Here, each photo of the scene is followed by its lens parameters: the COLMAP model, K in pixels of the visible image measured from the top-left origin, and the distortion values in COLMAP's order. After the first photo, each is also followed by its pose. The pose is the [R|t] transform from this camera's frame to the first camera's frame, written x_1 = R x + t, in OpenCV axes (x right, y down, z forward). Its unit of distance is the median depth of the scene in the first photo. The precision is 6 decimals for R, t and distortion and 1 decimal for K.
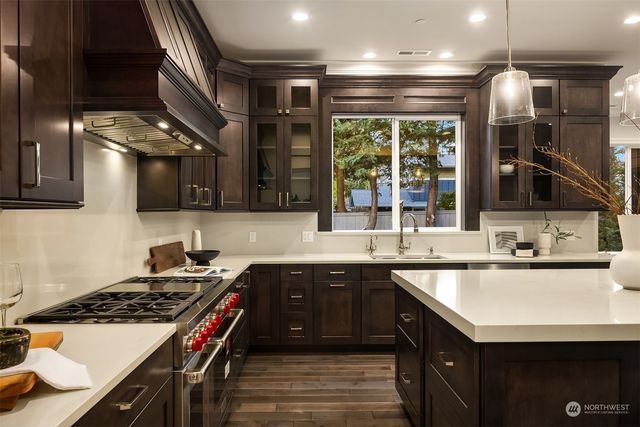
lens RADIAL K [[493.7, 0, 320.0], [0, 493.7, 213.5], [0, 0, 1]] dist [-0.017774, -0.001108]
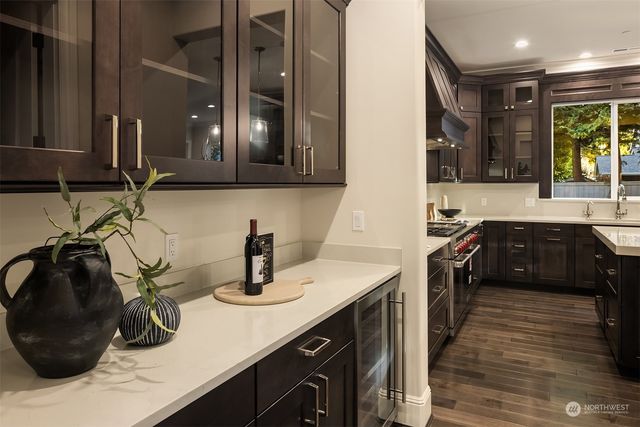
lens RADIAL K [[432.0, 0, 318.8], [0, 432.0, 181.8], [0, 0, 1]] dist [-0.003514, -0.000895]
pose [[0.880080, 0.002162, -0.474820, 0.027176], [-0.002636, 0.999996, -0.000333, -0.004474], [0.474818, 0.001545, 0.880083, -0.264386]]
